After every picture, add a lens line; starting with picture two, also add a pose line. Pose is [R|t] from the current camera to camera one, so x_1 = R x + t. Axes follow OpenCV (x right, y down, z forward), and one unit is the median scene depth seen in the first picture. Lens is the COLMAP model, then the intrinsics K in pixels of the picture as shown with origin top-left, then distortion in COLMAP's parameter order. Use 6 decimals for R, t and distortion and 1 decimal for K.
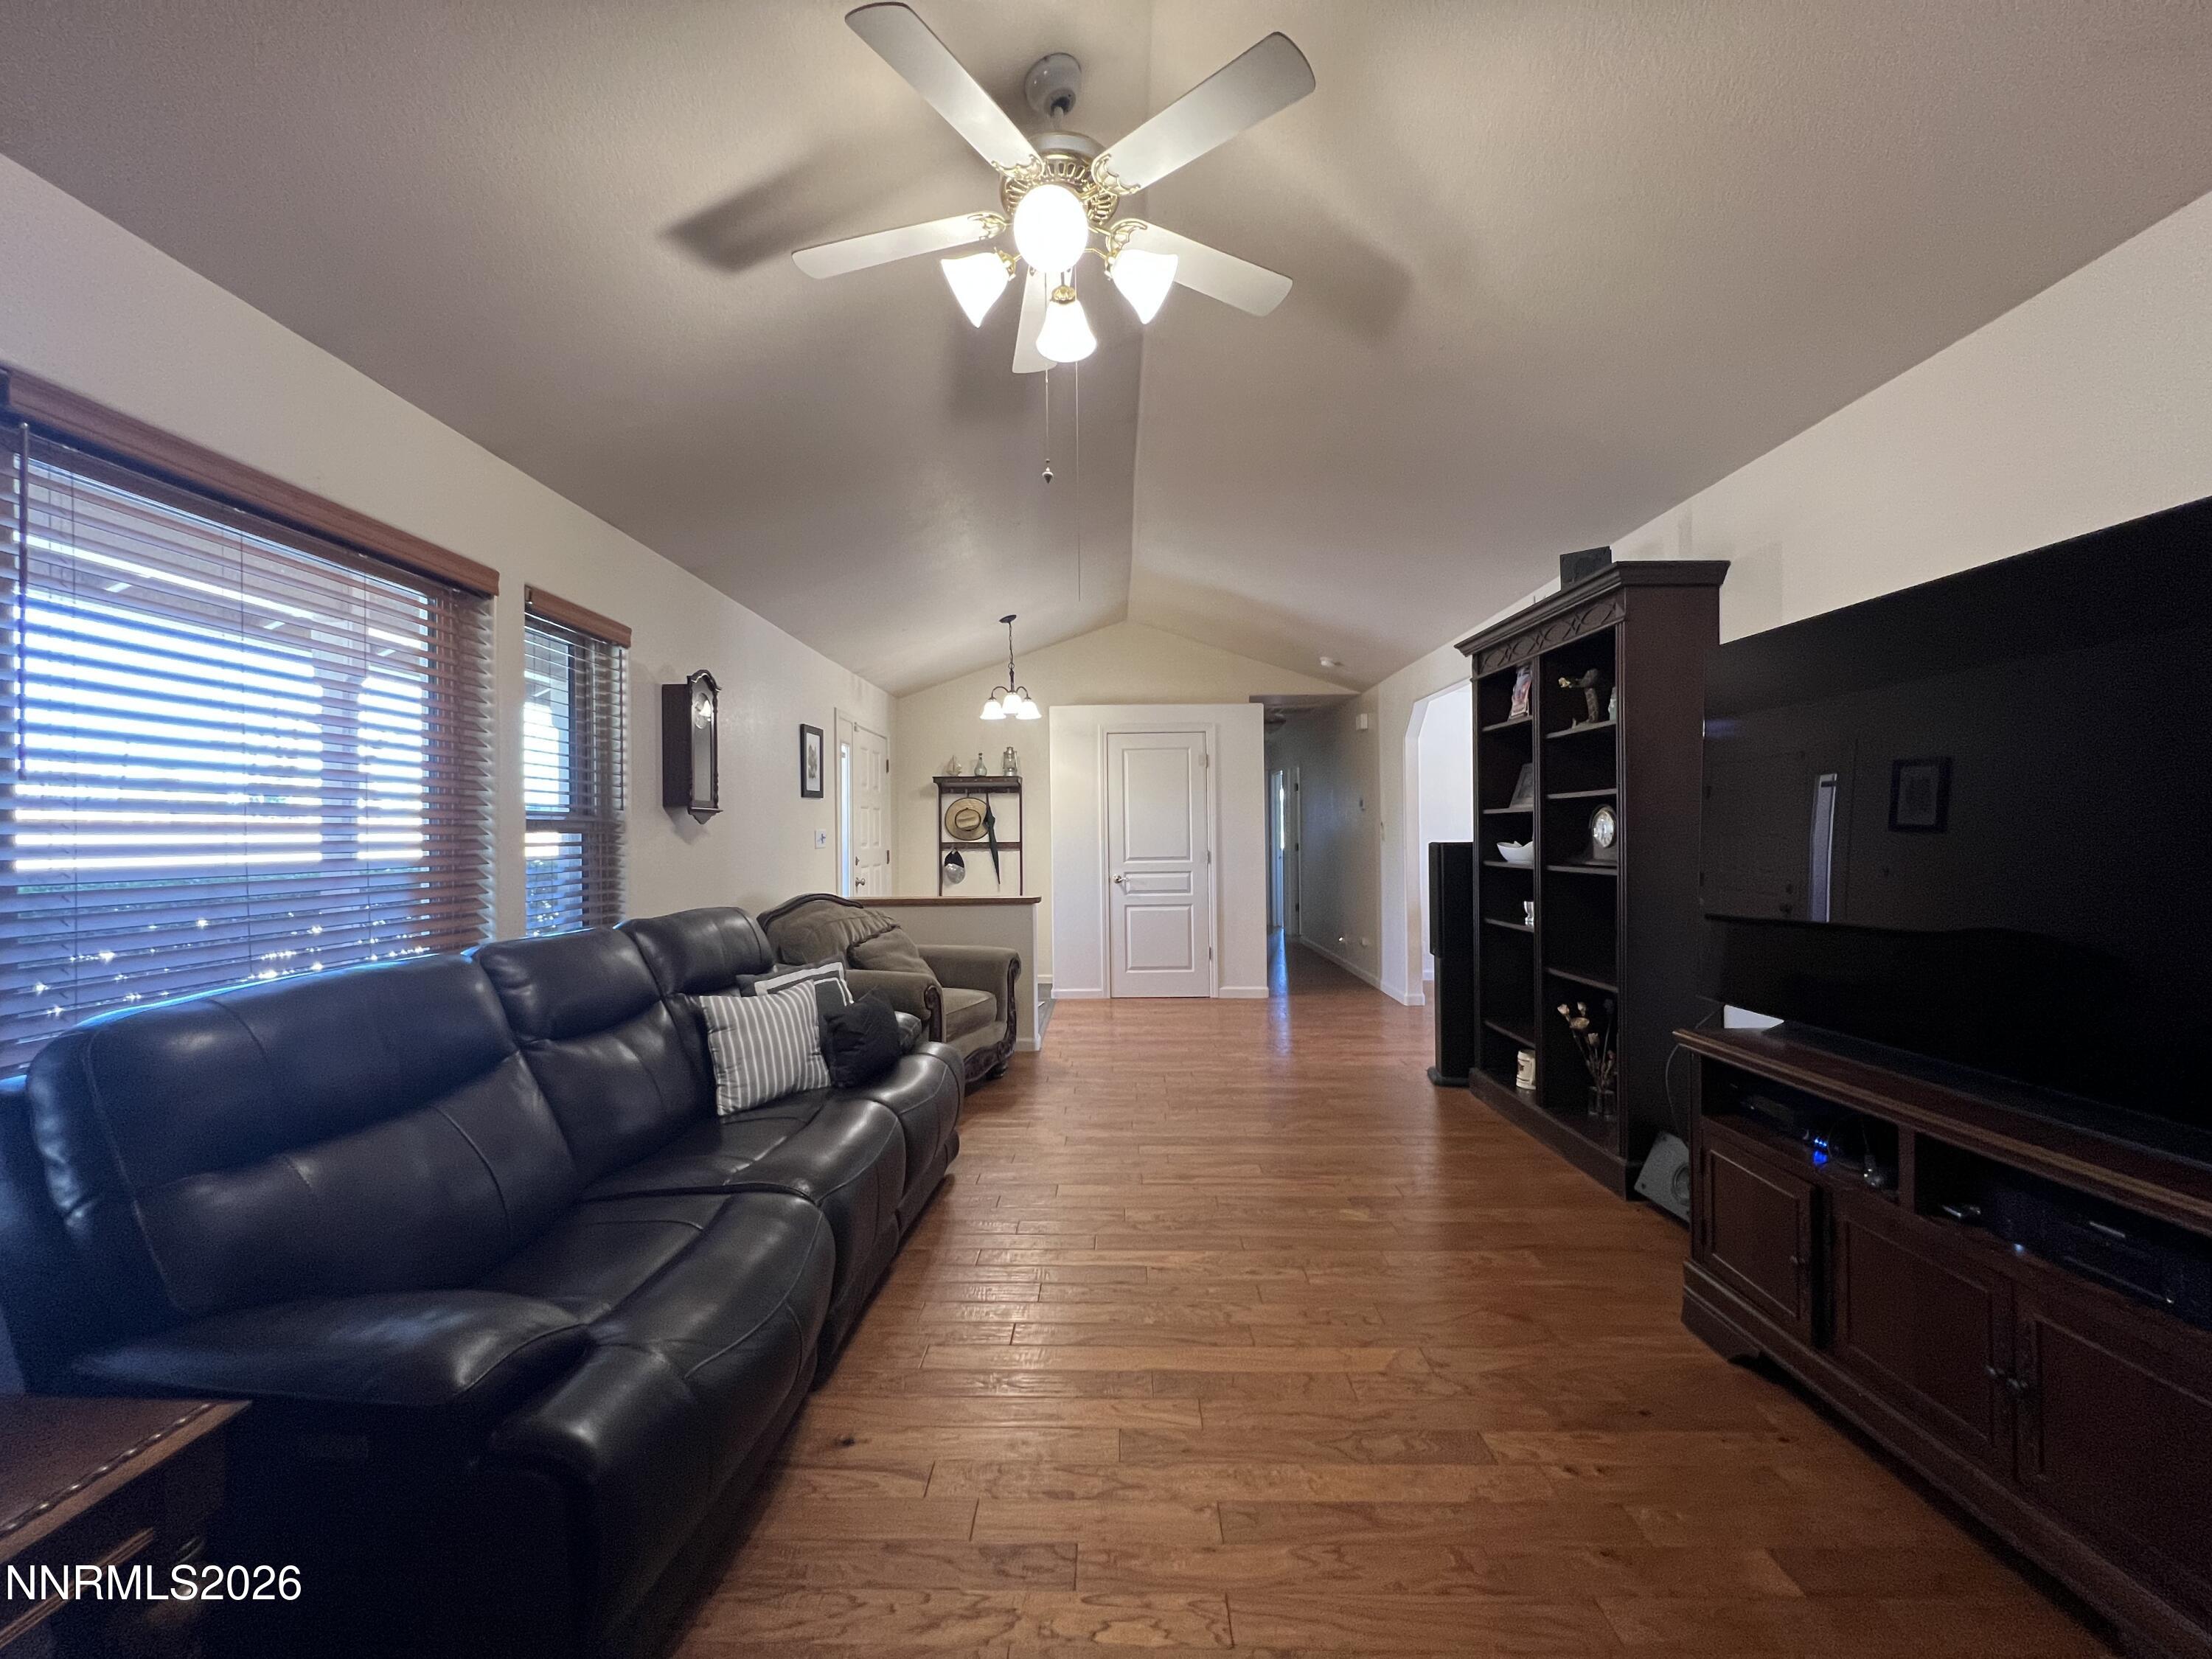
lens RADIAL K [[890.5, 0, 1103.6], [0, 890.5, 830.8], [0, 0, 1]] dist [-0.001502, 0.000678]
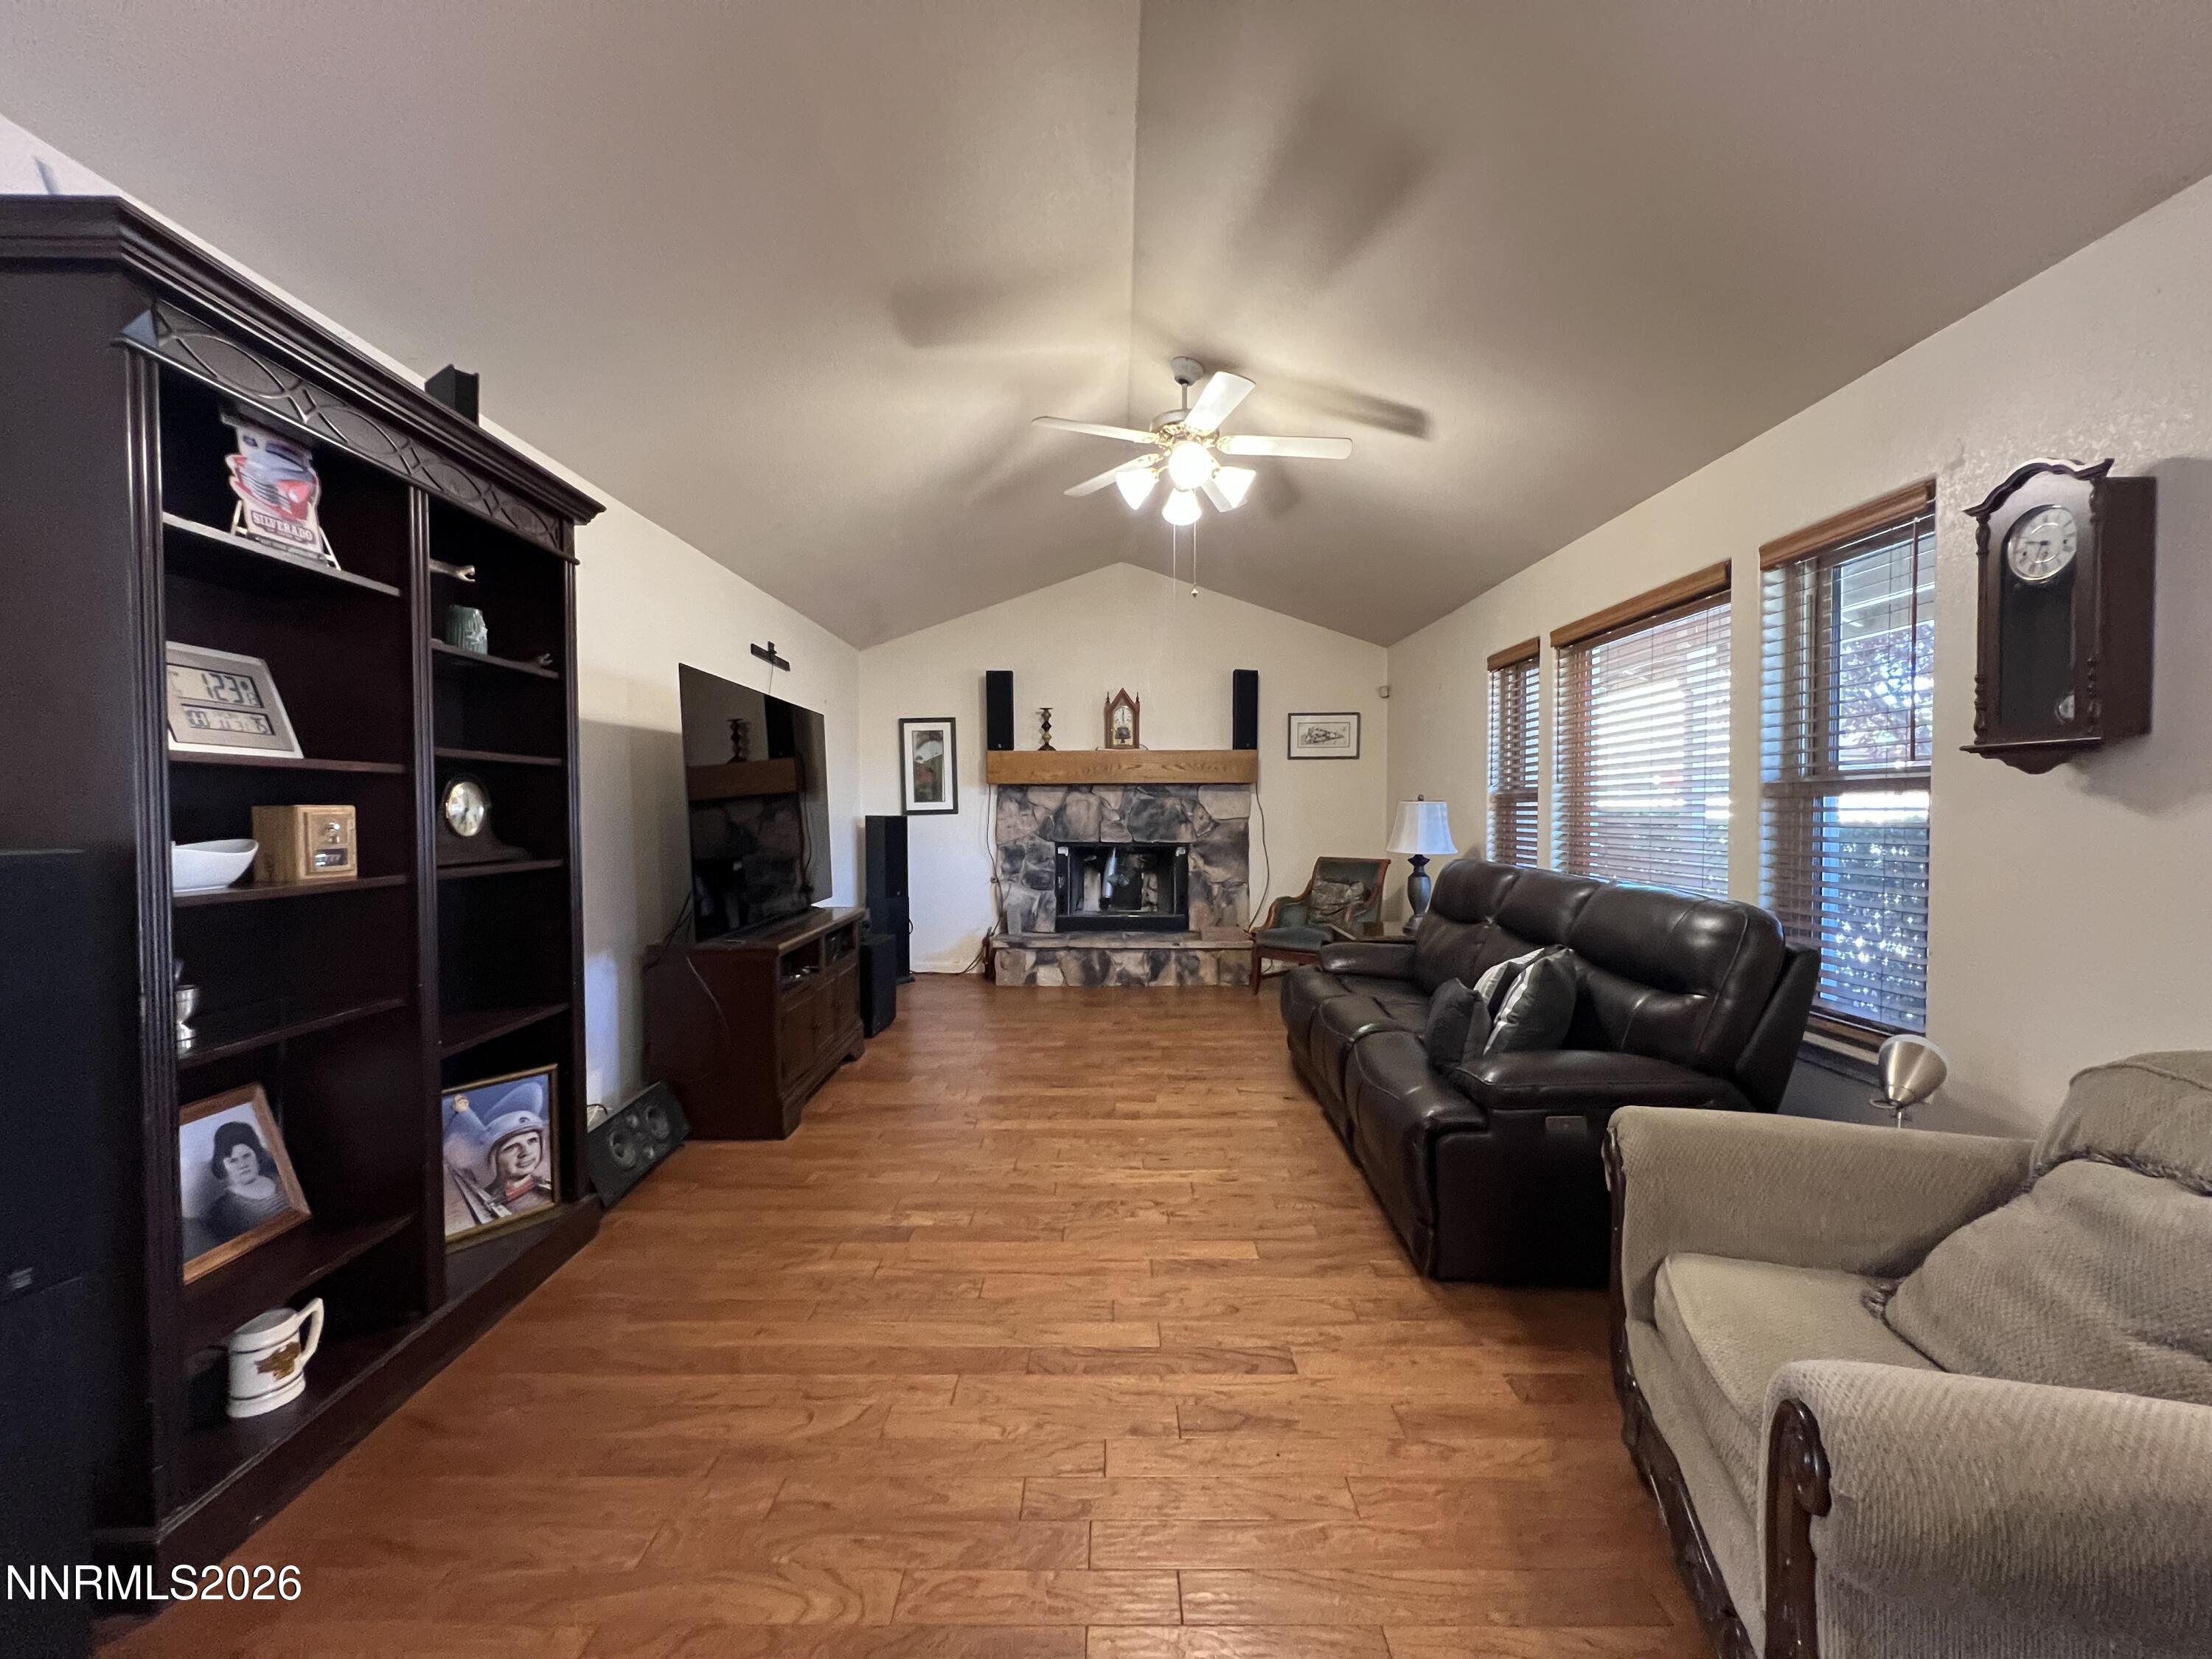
lens RADIAL K [[890.5, 0, 1103.6], [0, 890.5, 830.8], [0, 0, 1]] dist [-0.001502, 0.000678]
pose [[-0.999830, 0.014041, -0.011943, 0.092571], [0.013803, 0.999709, 0.019765, 0.008906], [0.012217, 0.019597, -0.999733, 1.819144]]
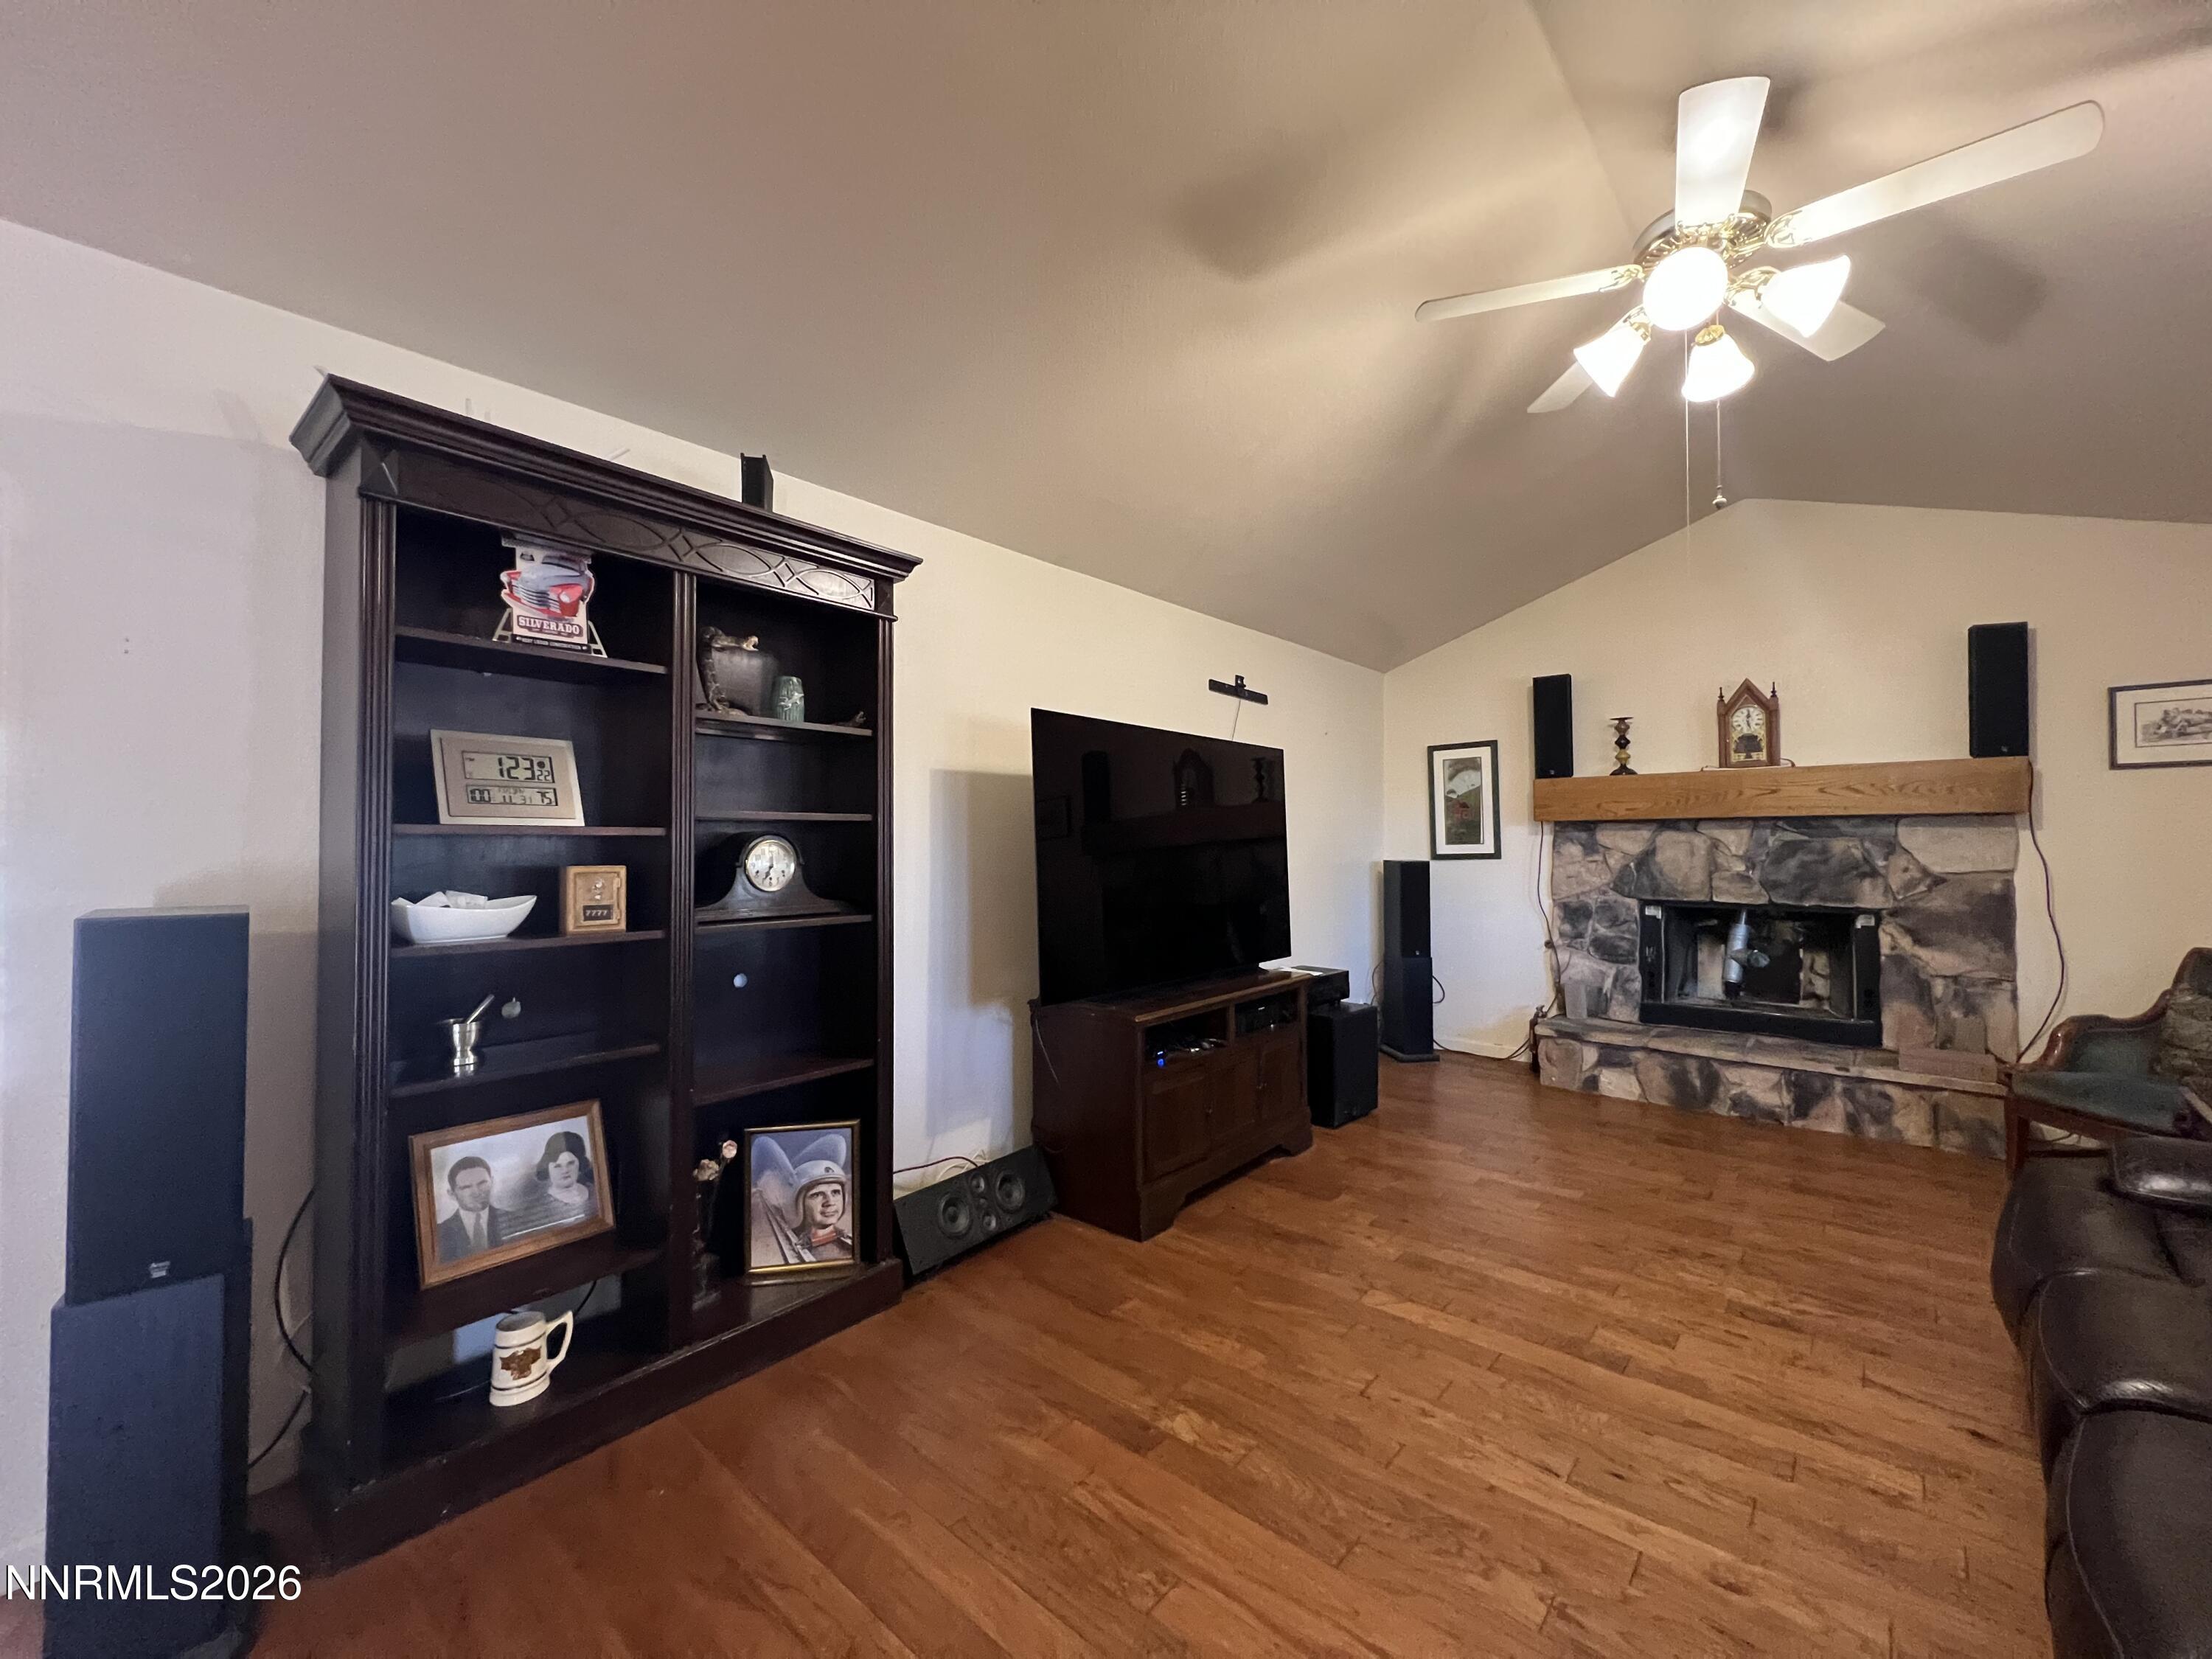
lens RADIAL K [[890.2, 0, 1105.3], [0, 890.2, 831.8], [0, 0, 1]] dist [-0.002357, 0.000143]
pose [[-0.761789, 0.022344, 0.647440, -0.117301], [0.007804, 0.999649, -0.025317, -0.009266], [-0.647778, -0.014233, -0.761696, 1.482116]]
